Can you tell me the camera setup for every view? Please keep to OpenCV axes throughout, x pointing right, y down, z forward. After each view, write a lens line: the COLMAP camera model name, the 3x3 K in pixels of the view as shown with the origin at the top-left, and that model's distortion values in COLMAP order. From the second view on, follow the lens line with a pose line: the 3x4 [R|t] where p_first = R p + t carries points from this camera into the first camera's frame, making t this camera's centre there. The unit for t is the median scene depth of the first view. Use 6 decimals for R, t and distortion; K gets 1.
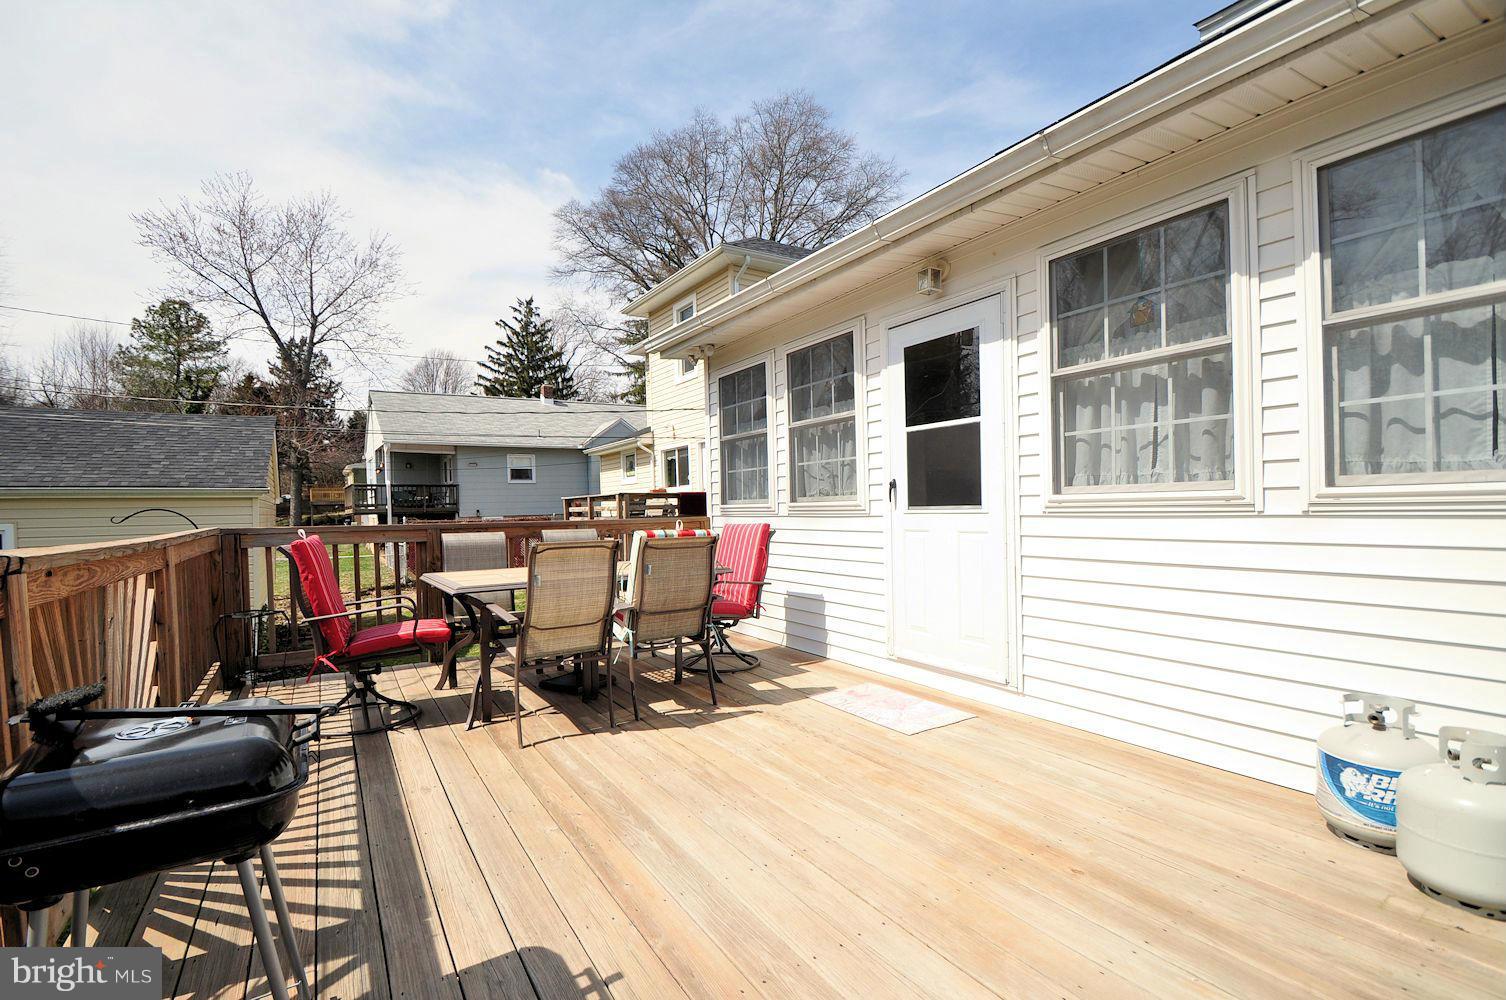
lens RADIAL K [[658.1, 0, 730.1], [0, 658.1, 516.8], [0, 0, 1]] dist [0.019399, -0.017634]
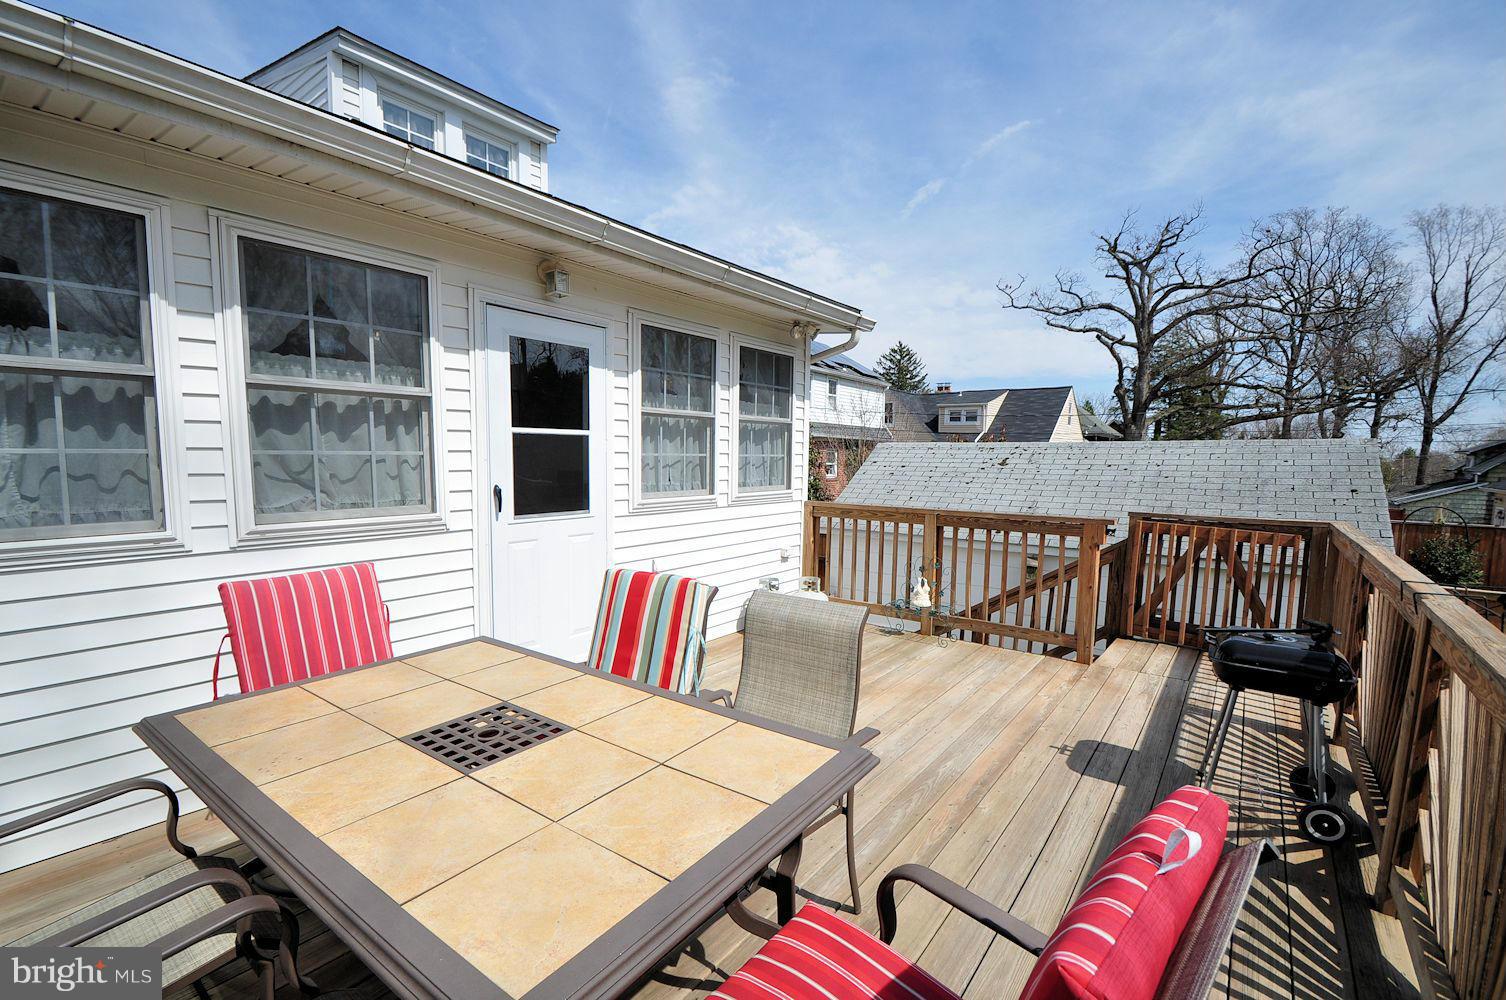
lens RADIAL K [[658.1, 0, 730.1], [0, 658.1, 516.8], [0, 0, 1]] dist [0.019399, -0.017634]
pose [[-0.342524, -0.078069, 0.936260, -0.664991], [0.007956, 0.996265, 0.085983, -0.088185], [-0.939476, 0.036900, -0.340623, 1.016079]]
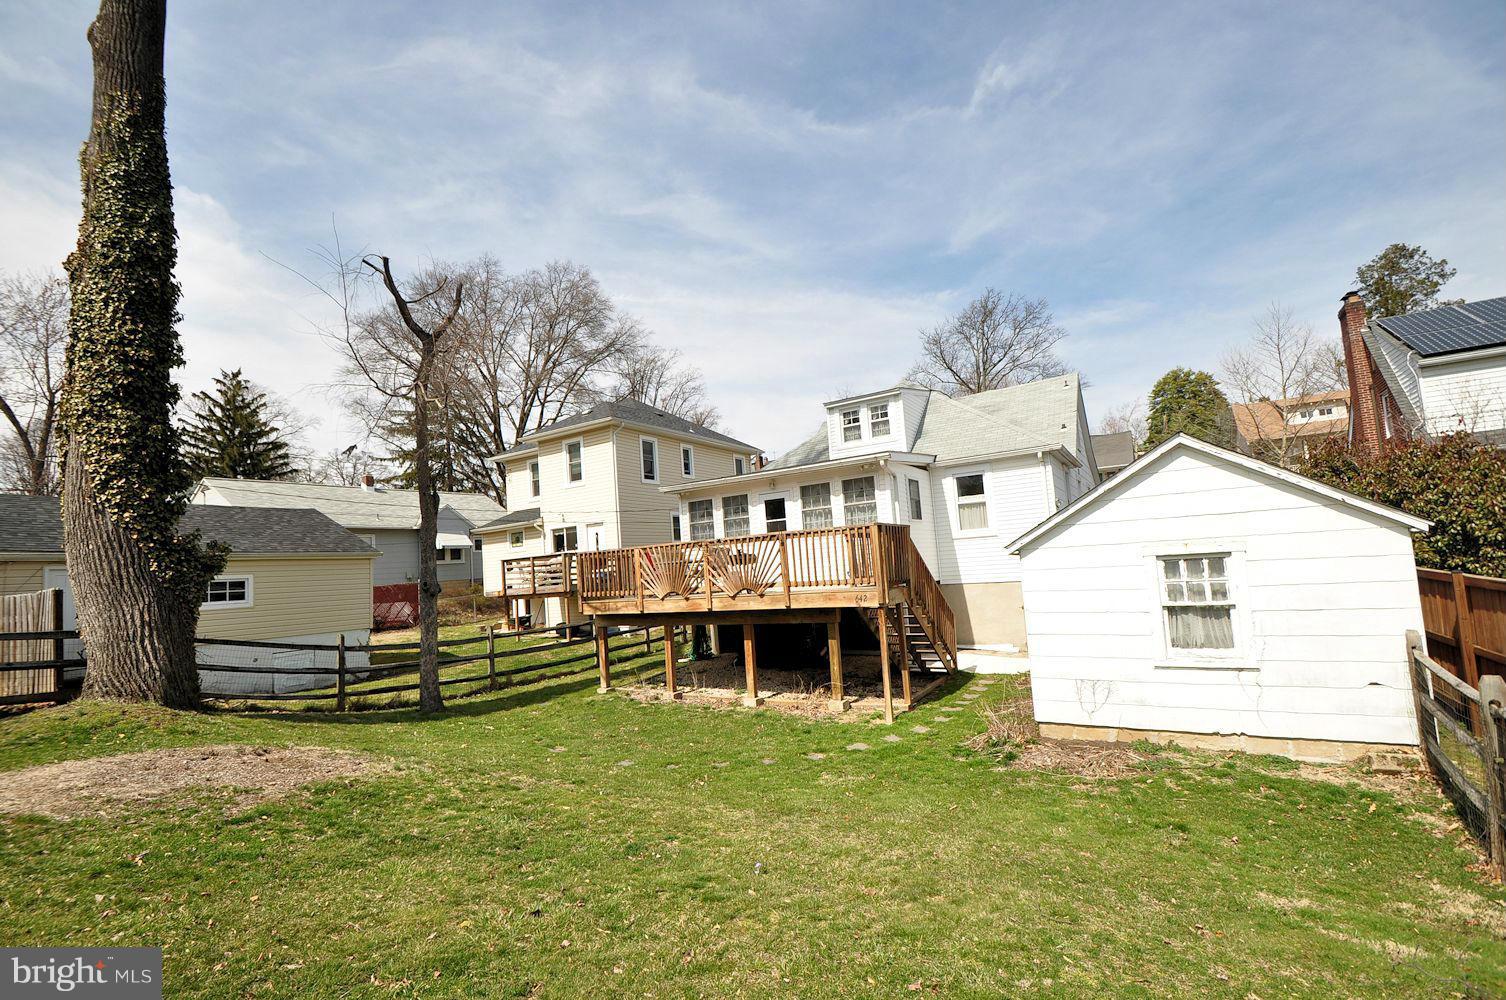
lens RADIAL K [[658.1, 0, 730.1], [0, 658.1, 516.8], [0, 0, 1]] dist [0.019399, -0.017634]
pose [[0.903980, -0.001632, 0.427571, -1.546567], [0.052561, 0.992832, -0.107336, 0.240848], [-0.424331, 0.119503, 0.897587, -2.335081]]
